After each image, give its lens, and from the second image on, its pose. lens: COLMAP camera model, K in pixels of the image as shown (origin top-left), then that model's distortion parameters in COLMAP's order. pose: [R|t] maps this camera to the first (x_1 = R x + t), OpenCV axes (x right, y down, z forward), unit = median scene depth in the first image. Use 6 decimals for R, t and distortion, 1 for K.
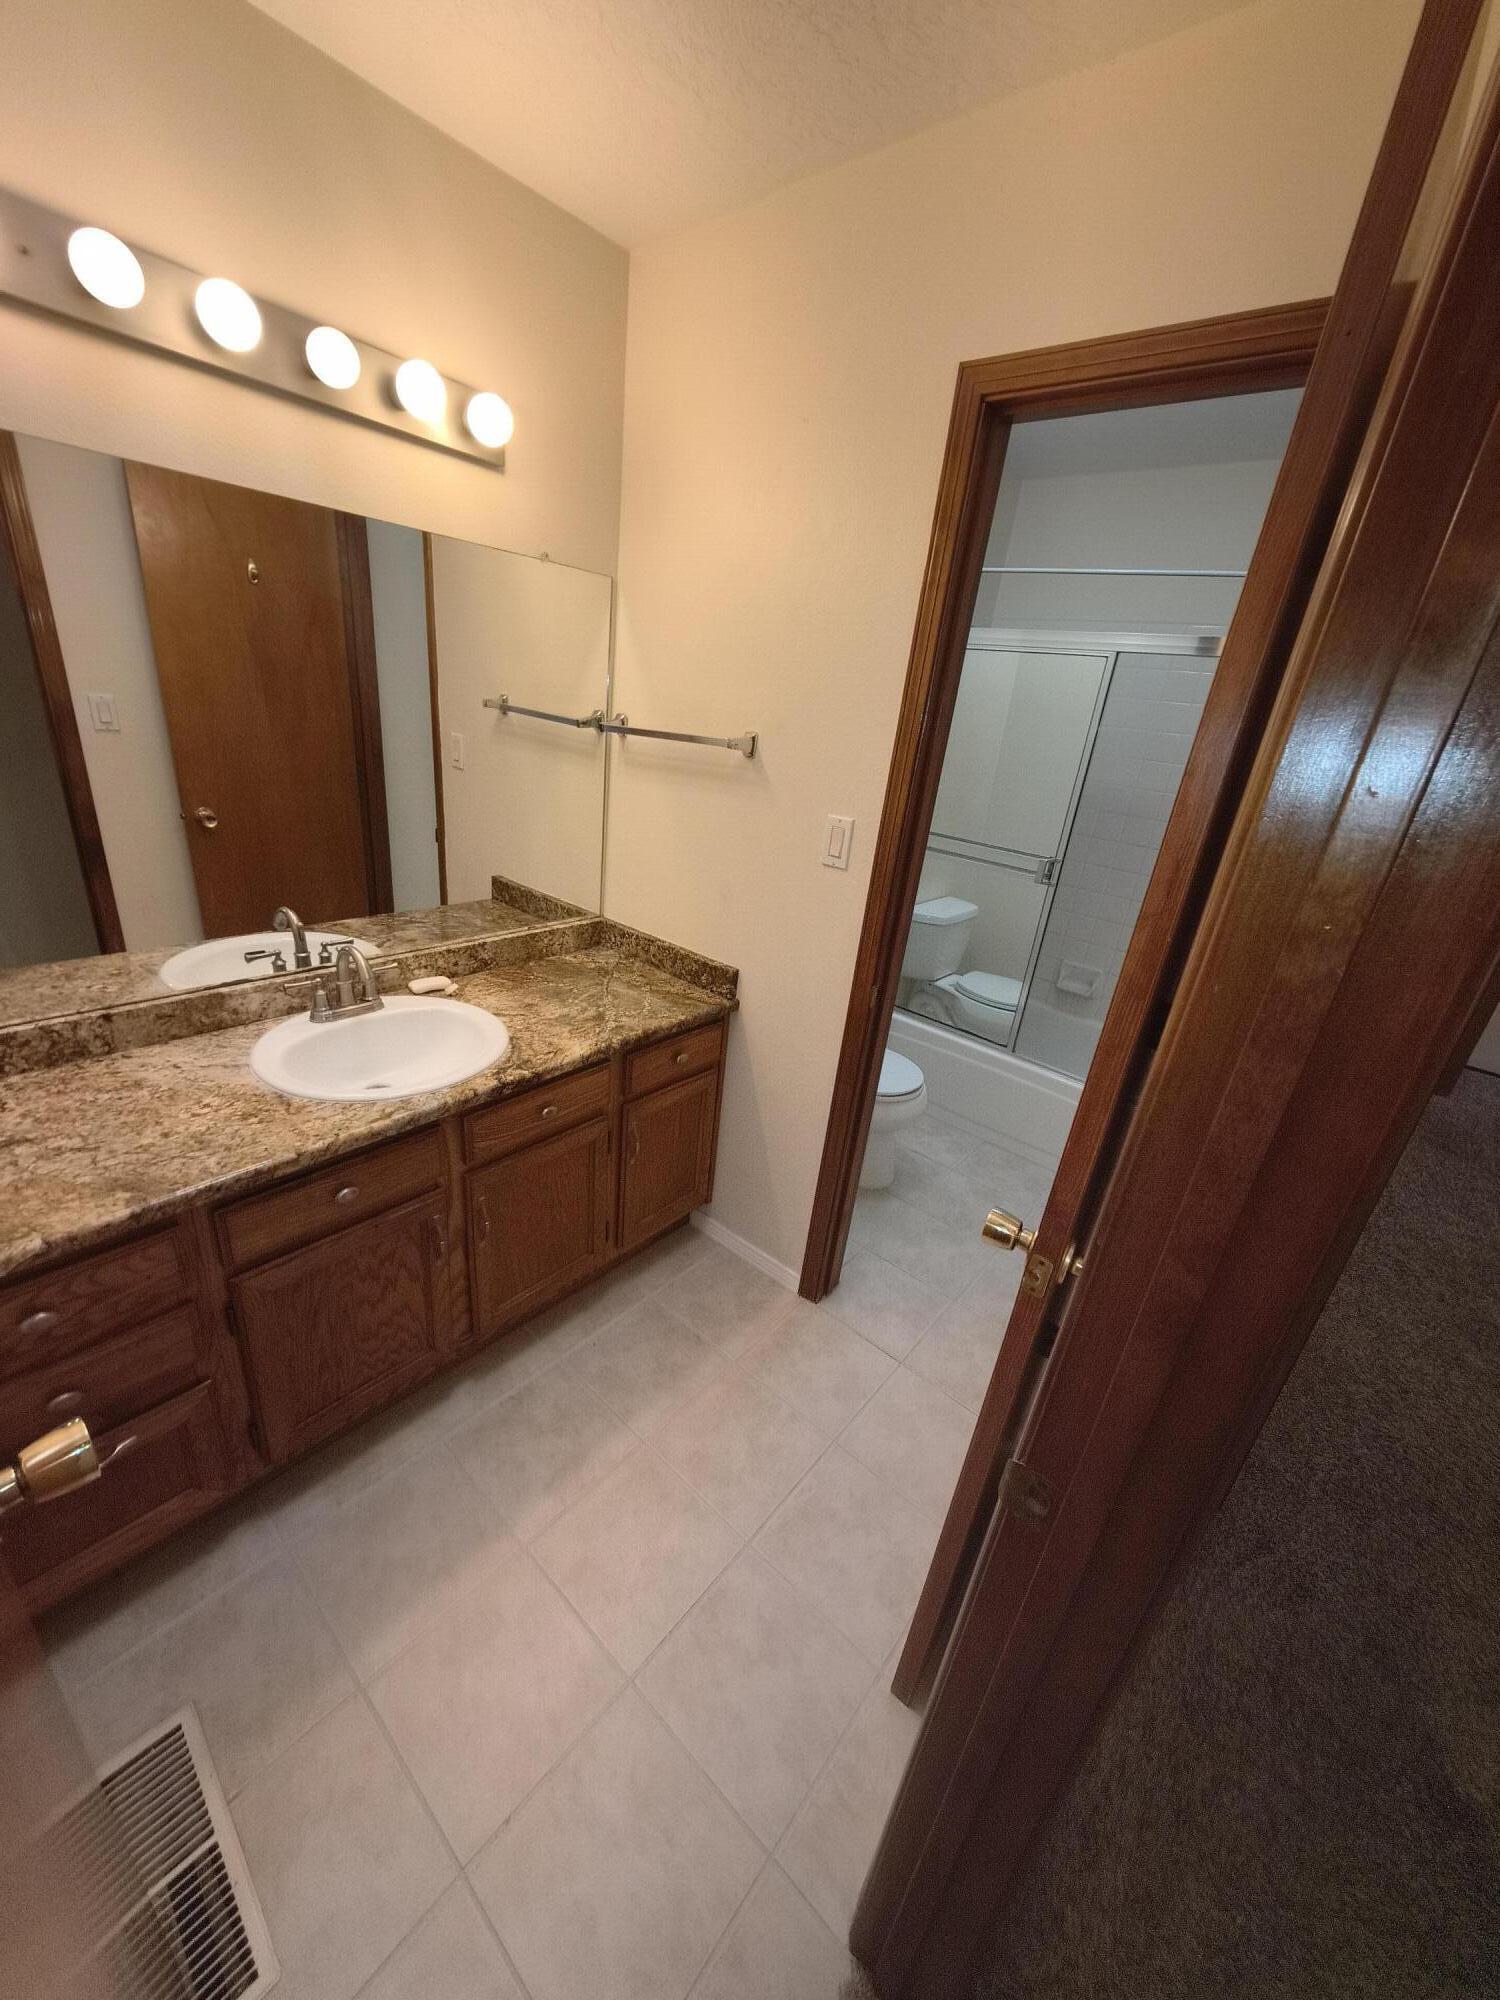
lens RADIAL K [[743.7, 0, 742.6], [0, 743.7, 1004.8], [0, 0, 1]] dist [-0.000065, -0.001002]
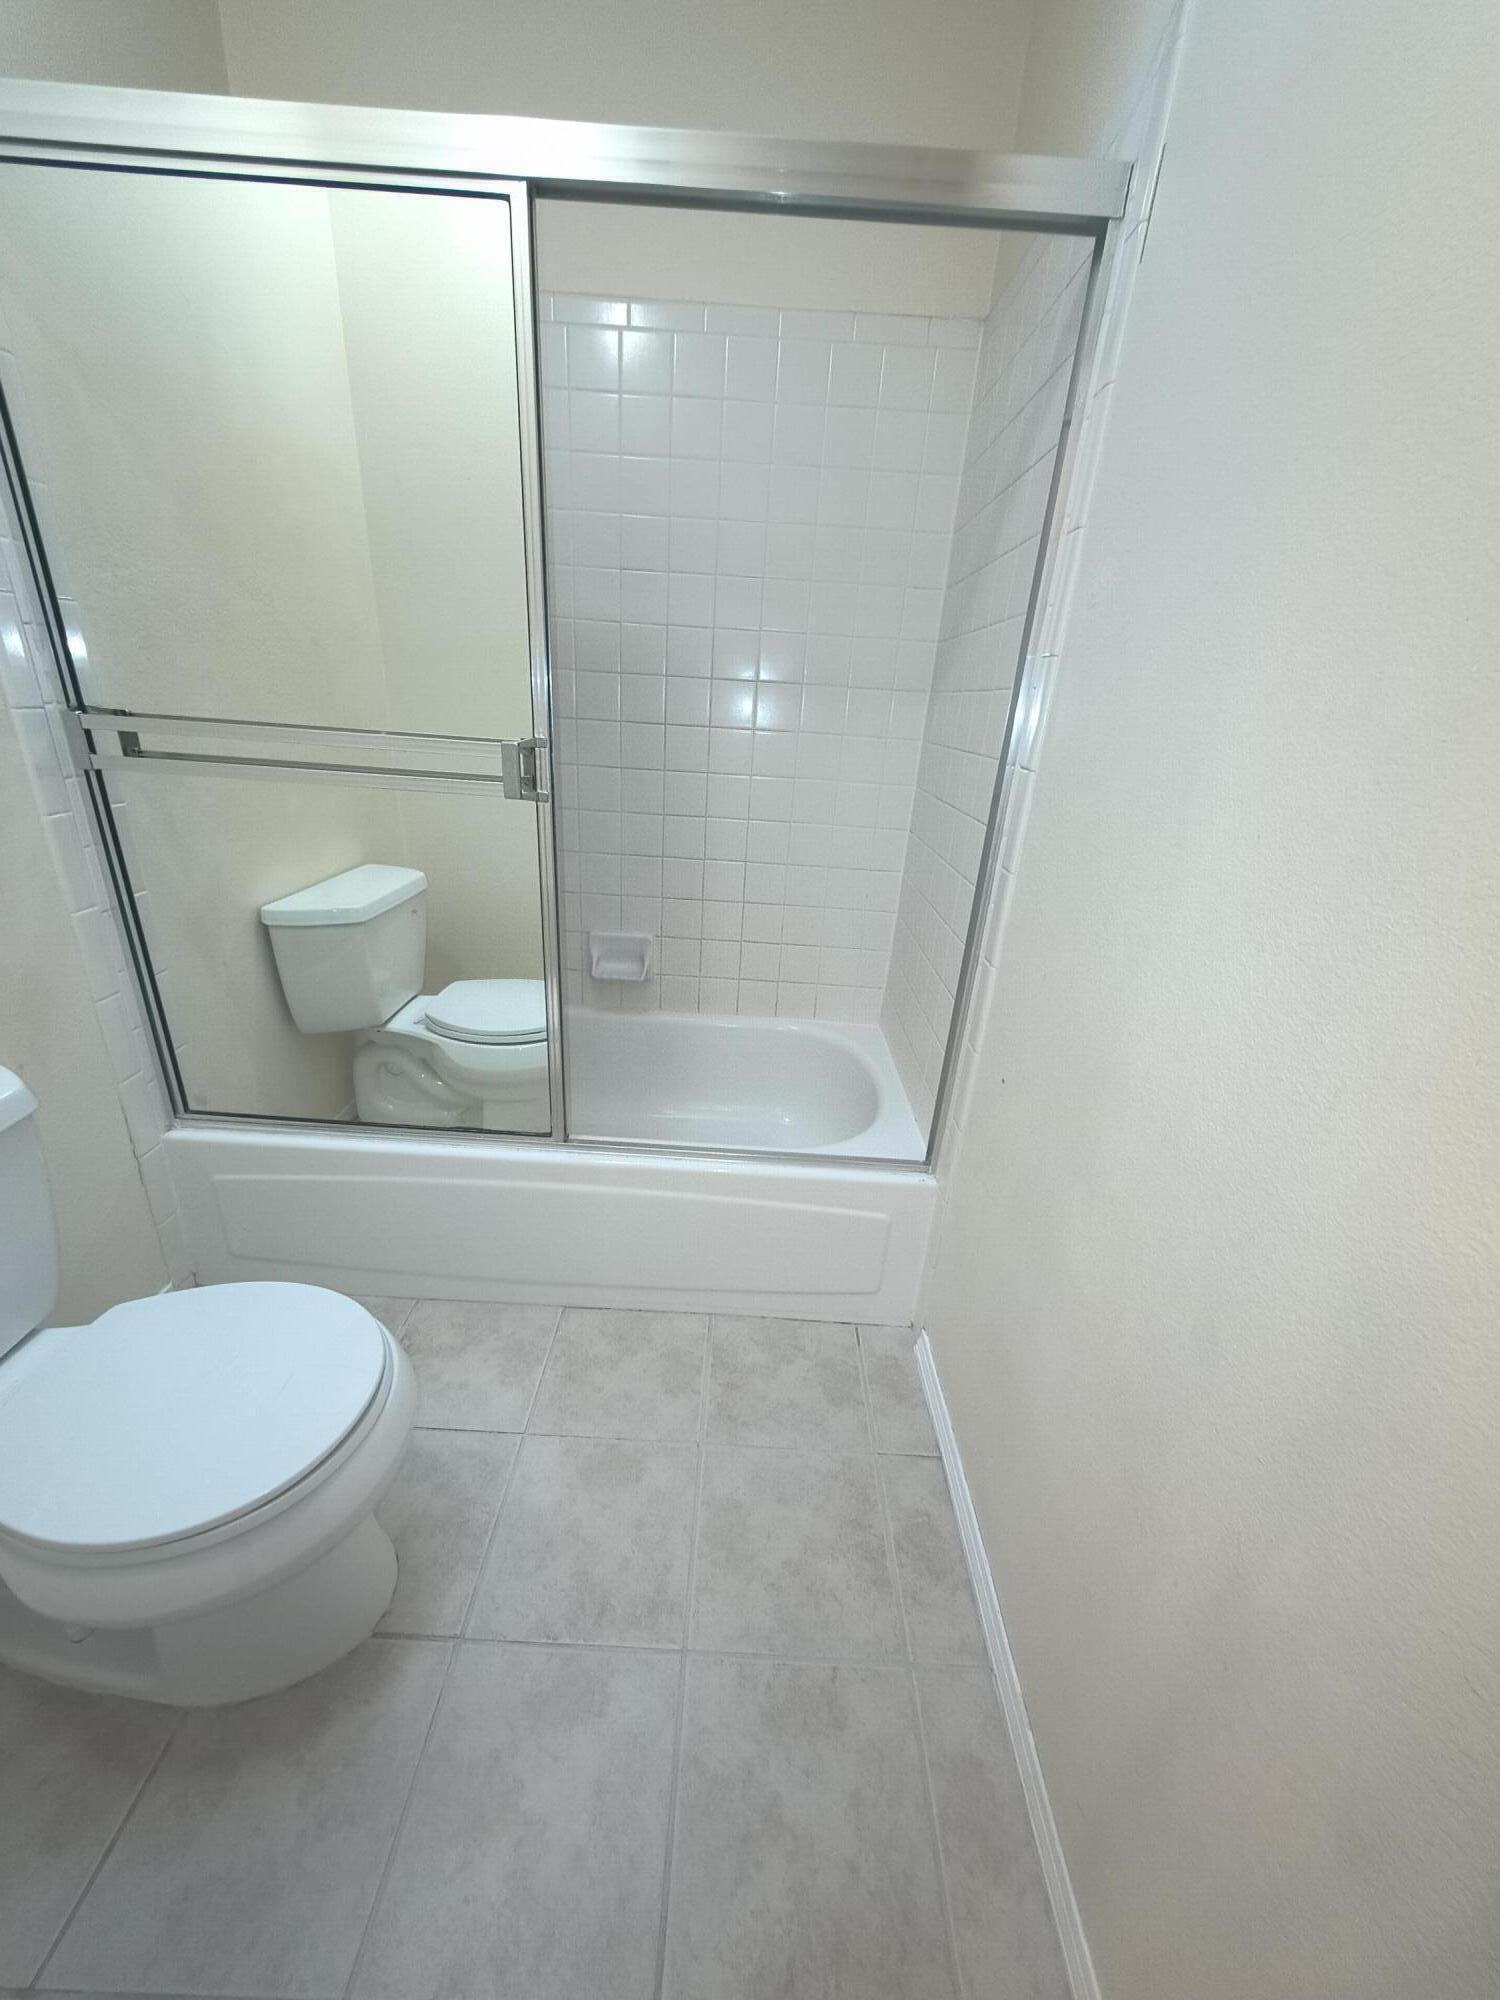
lens RADIAL K [[743.7, 0, 756.3], [0, 743.7, 1005.8], [0, 0, 1]] dist [-0.000065, -0.001002]
pose [[0.764109, -0.294923, 0.573723, 0.163139], [0.257239, 0.954906, 0.148267, -0.056077], [-0.591579, 0.034292, 0.805518, 0.418980]]
